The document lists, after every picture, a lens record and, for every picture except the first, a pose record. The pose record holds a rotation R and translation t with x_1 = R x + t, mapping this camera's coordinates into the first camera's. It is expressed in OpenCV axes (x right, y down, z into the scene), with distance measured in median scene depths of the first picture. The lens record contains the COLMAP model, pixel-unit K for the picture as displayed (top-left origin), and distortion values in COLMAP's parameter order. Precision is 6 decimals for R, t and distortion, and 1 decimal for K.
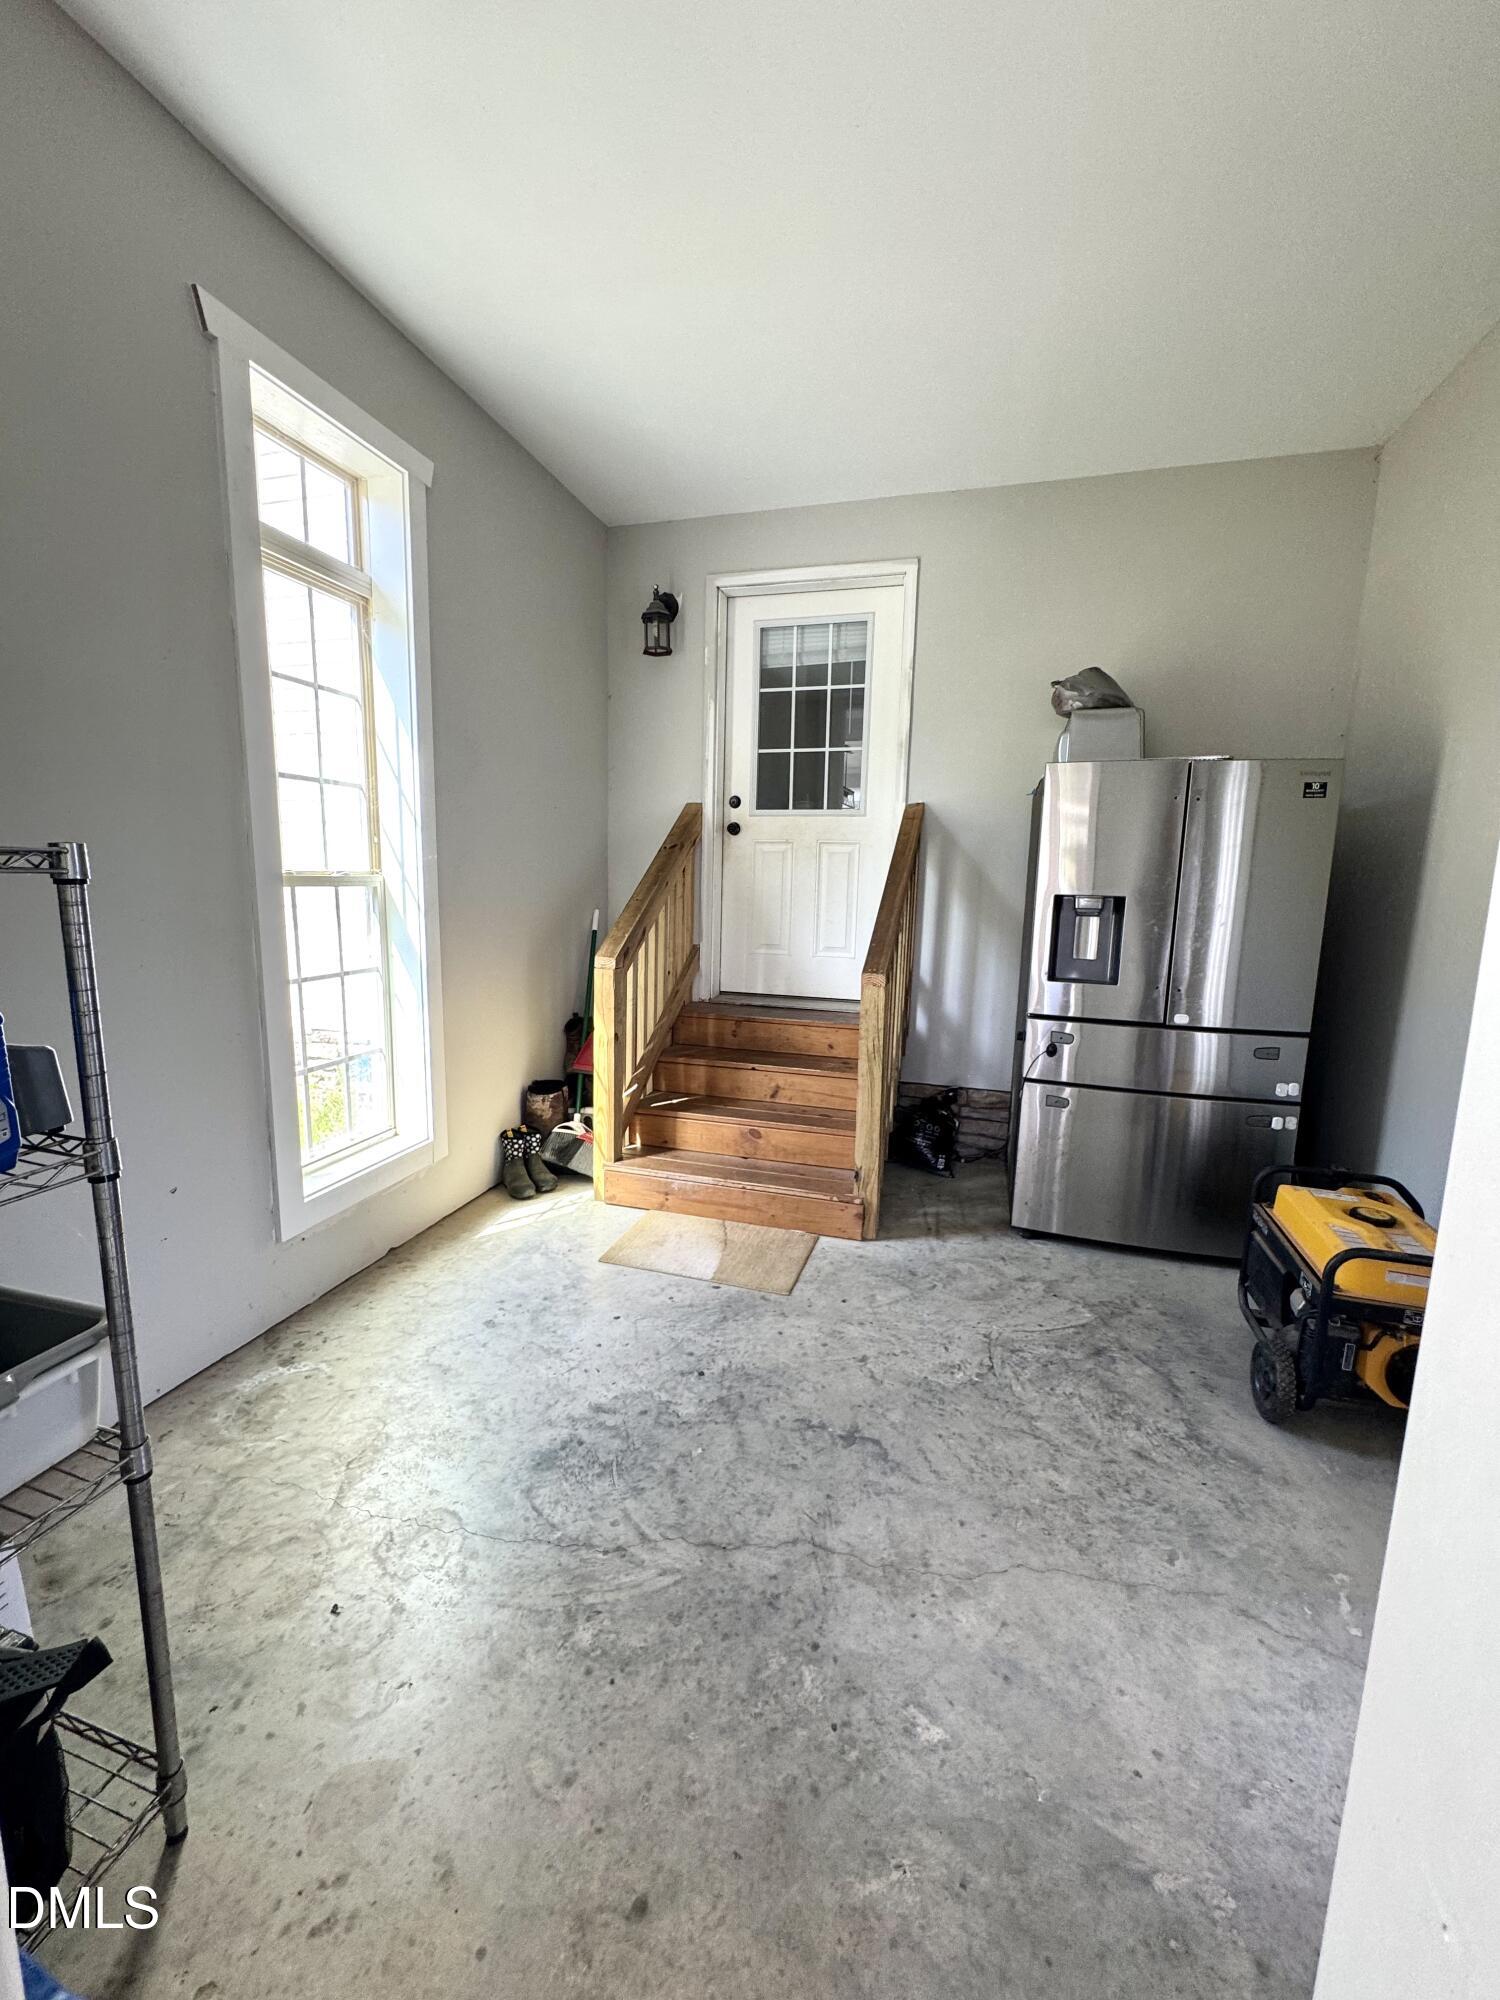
lens RADIAL K [[801.5, 0, 746.2], [0, 801.5, 995.7], [0, 0, 1]] dist [-0.005246, 0.000854]
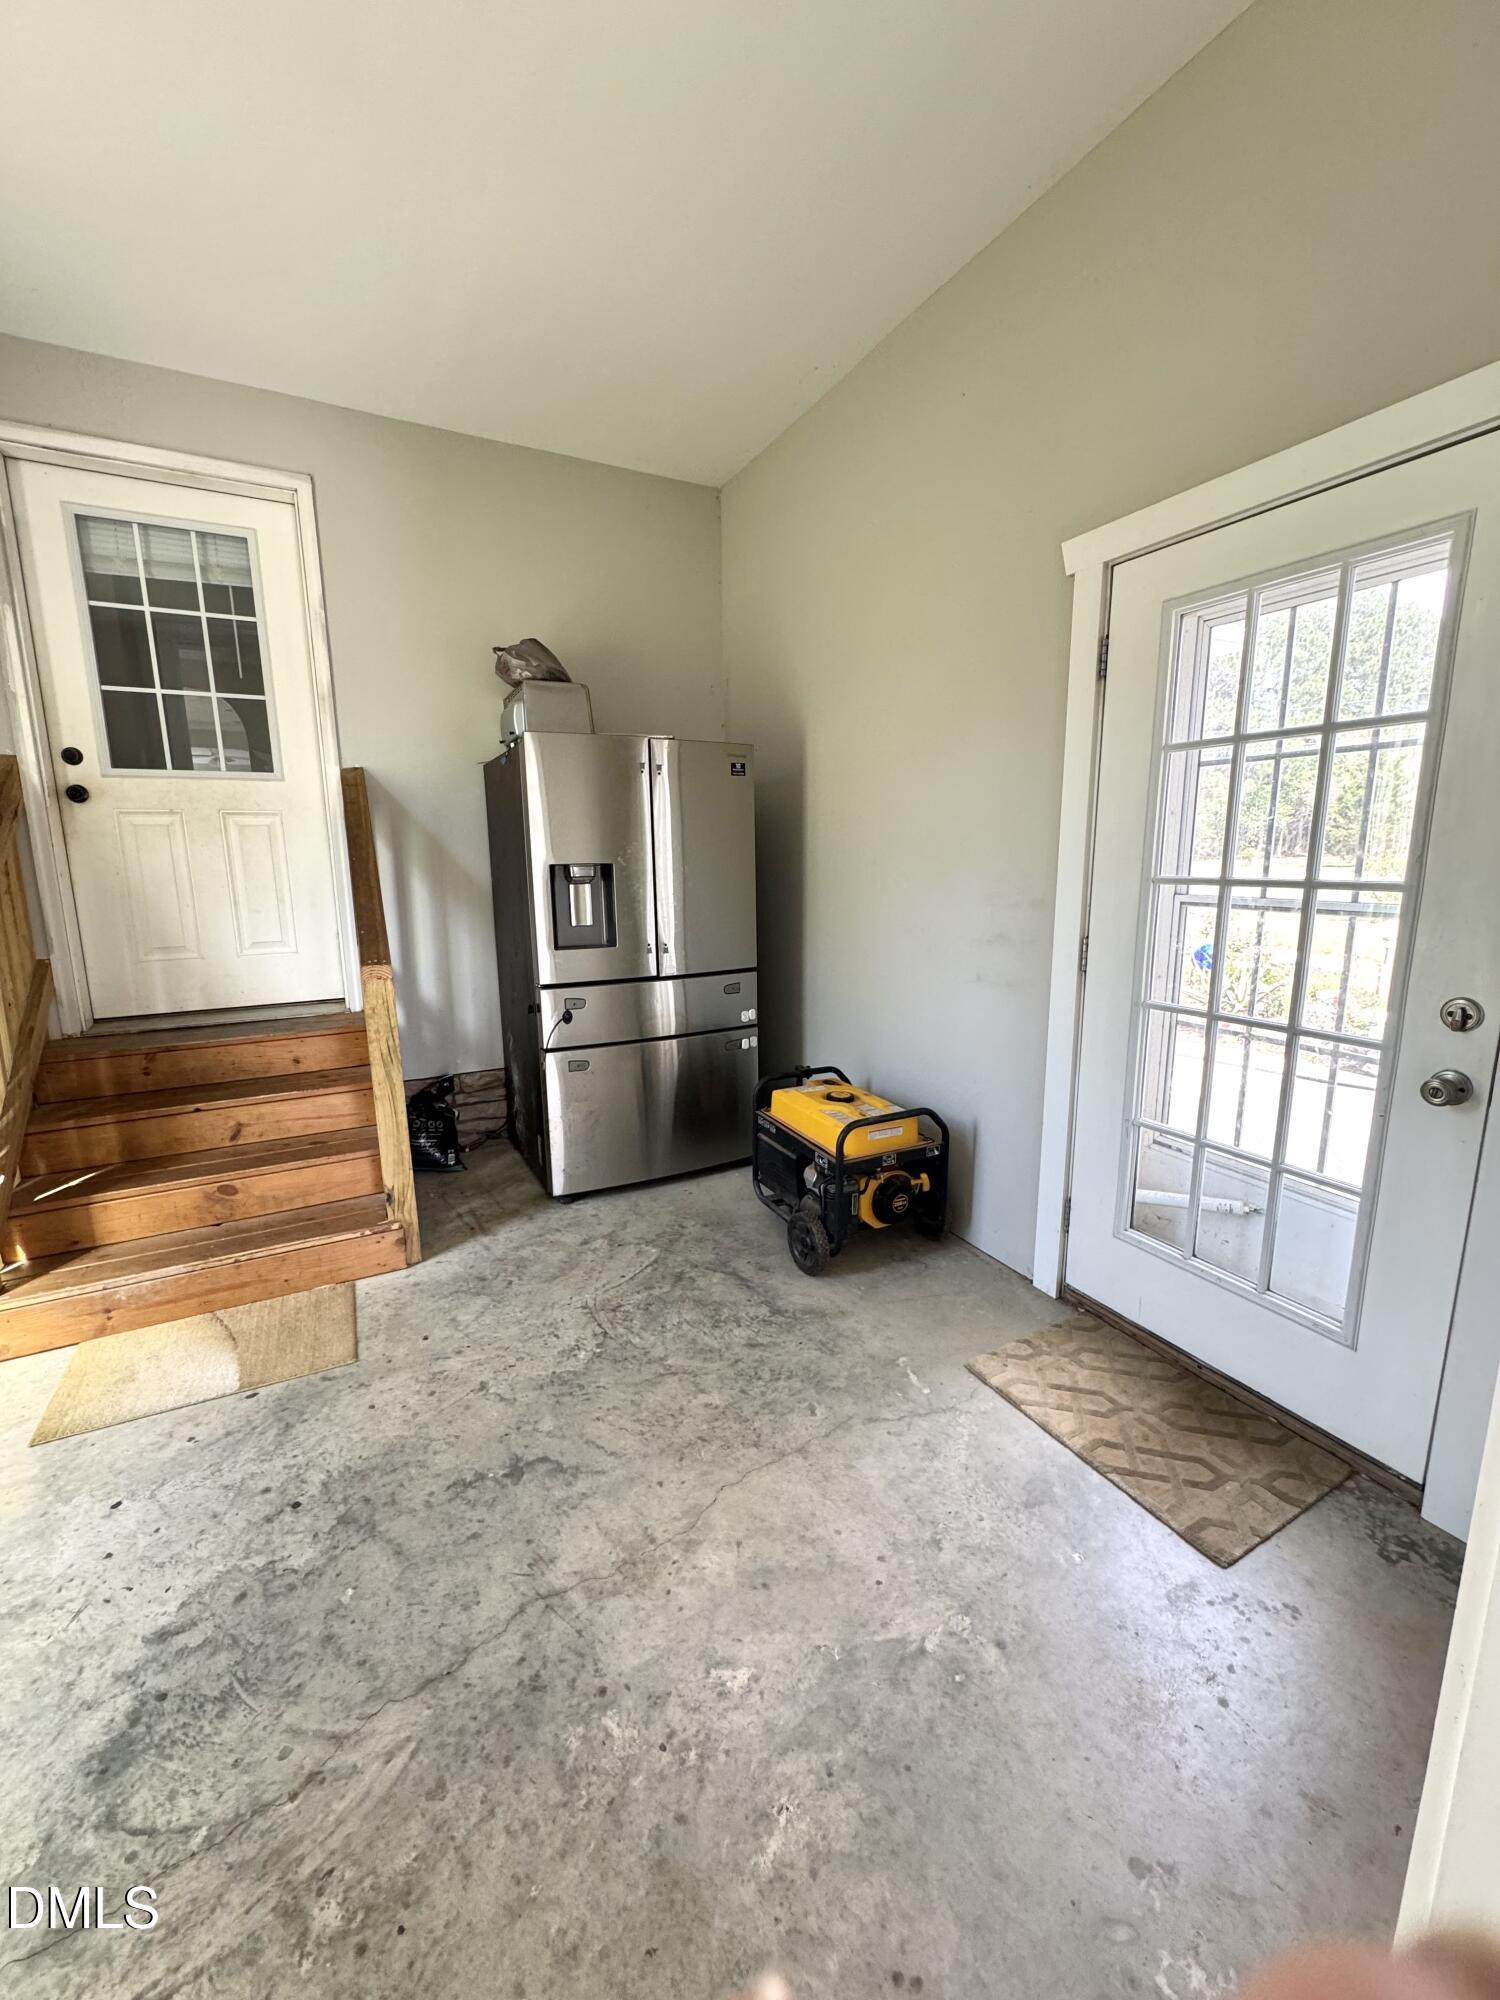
lens RADIAL K [[801.5, 0, 753.1], [0, 801.5, 997.5], [0, 0, 1]] dist [-0.005246, 0.000854]
pose [[0.714707, -0.155258, 0.681974, -0.181753], [0.130913, 0.987514, 0.087620, -0.019679], [-0.687063, 0.026657, 0.726109, 0.119593]]
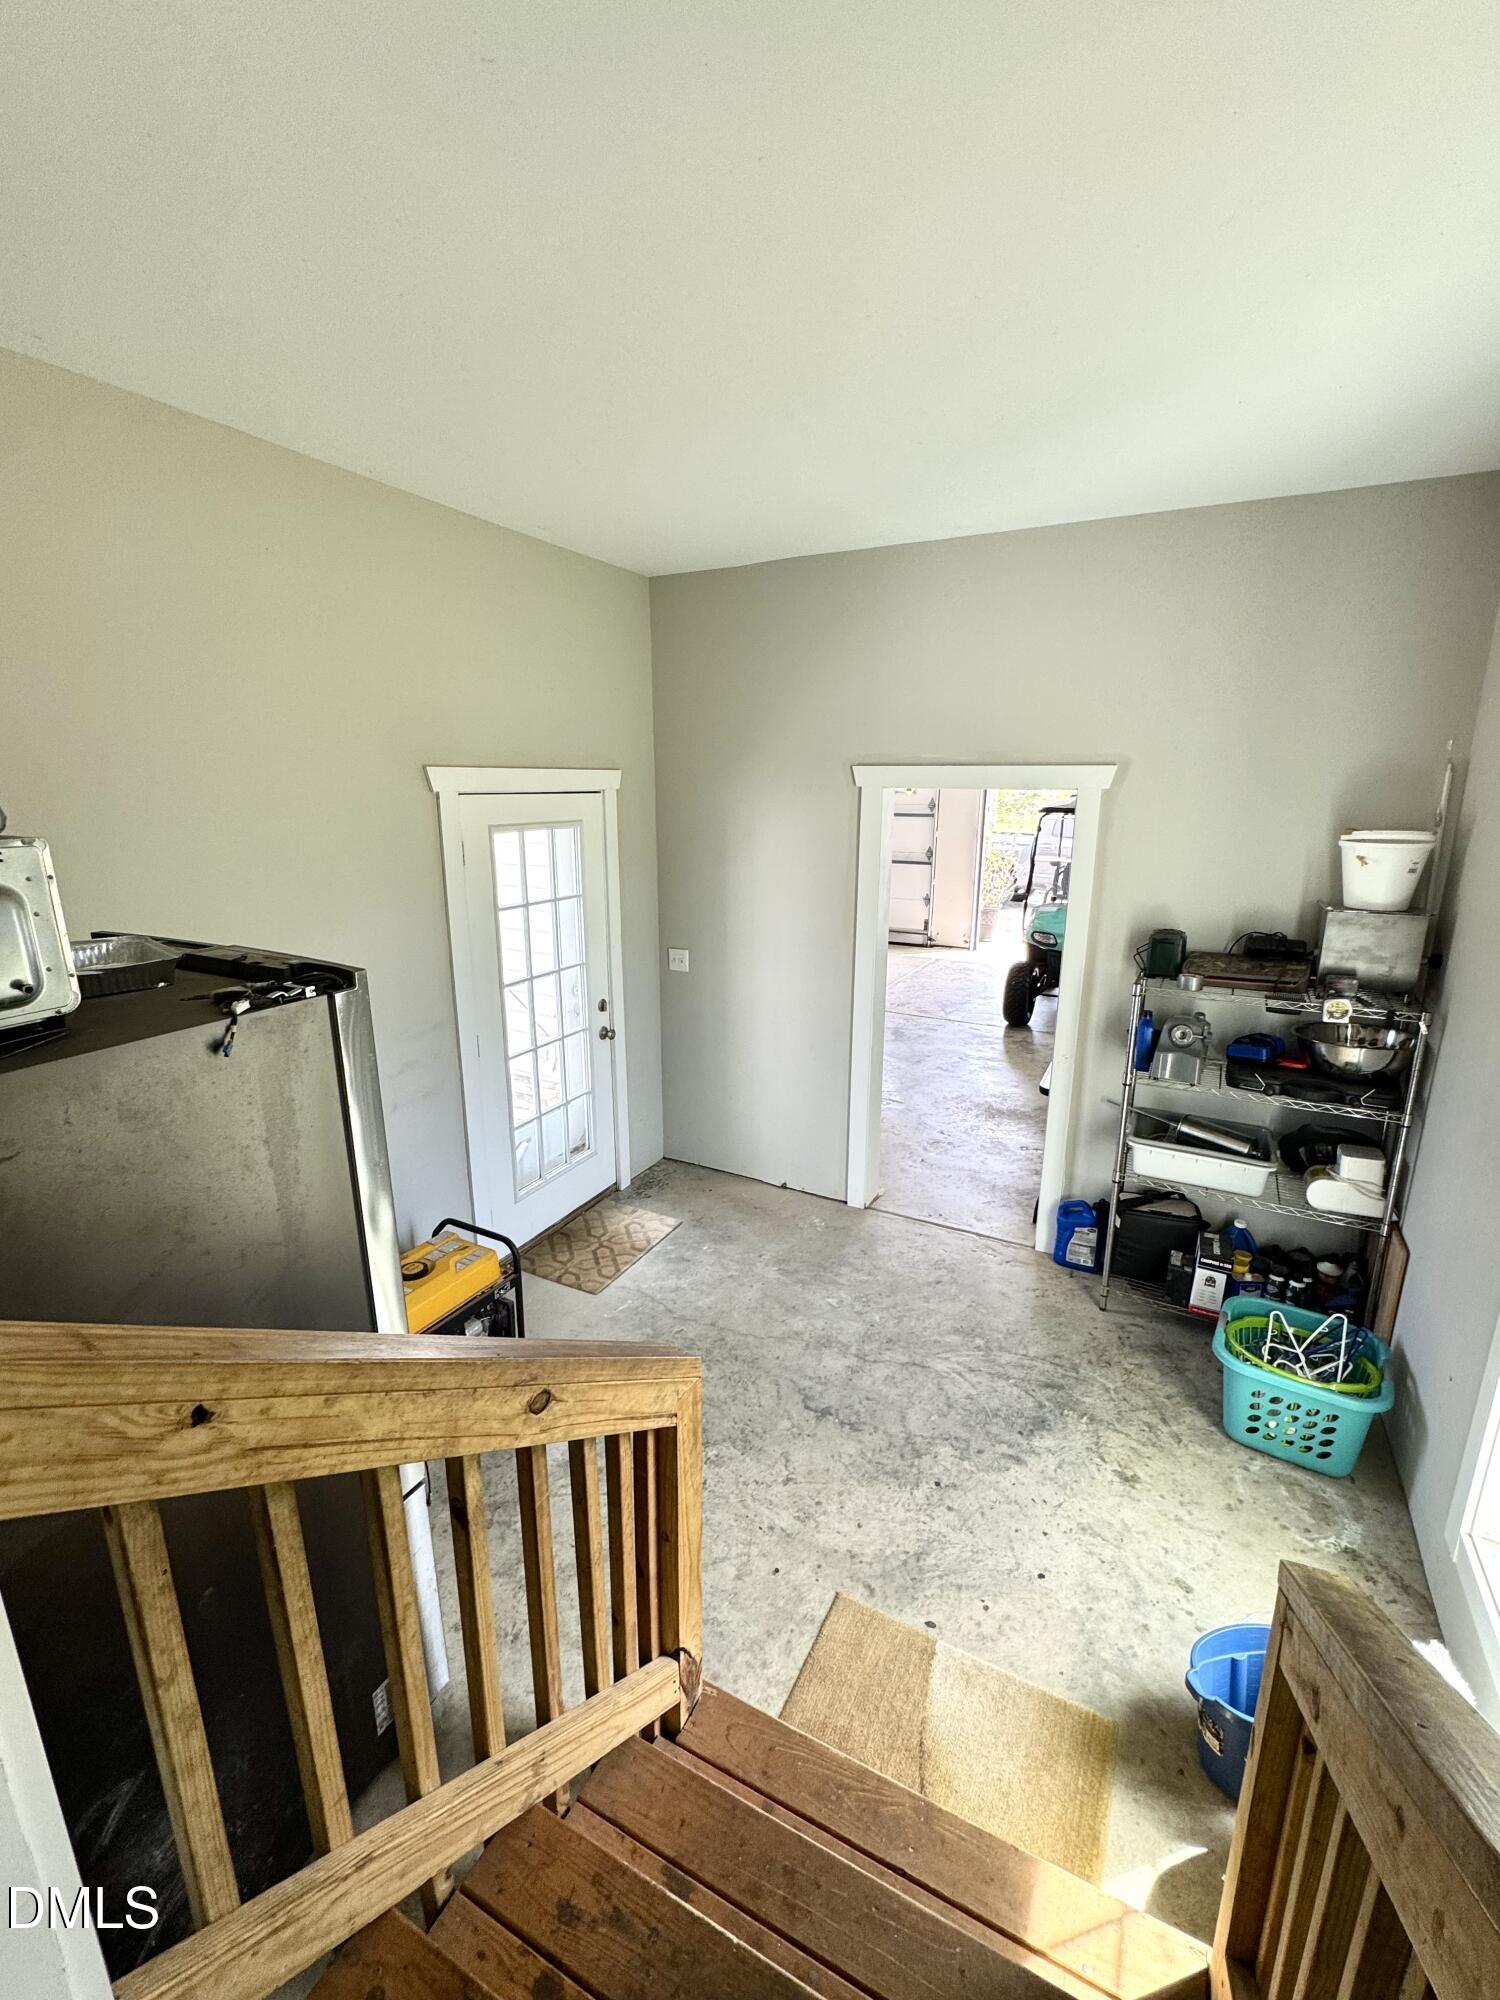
lens RADIAL K [[866.6, 0, 753.3], [0, 866.6, 1003.9], [0, 0, 1]] dist [0.001450, 0.000140]
pose [[-0.981605, -0.074277, 0.175880, 0.032598], [0.001228, 0.918745, 0.394850, -0.604059], [-0.190917, 0.387803, -0.901754, 1.803230]]
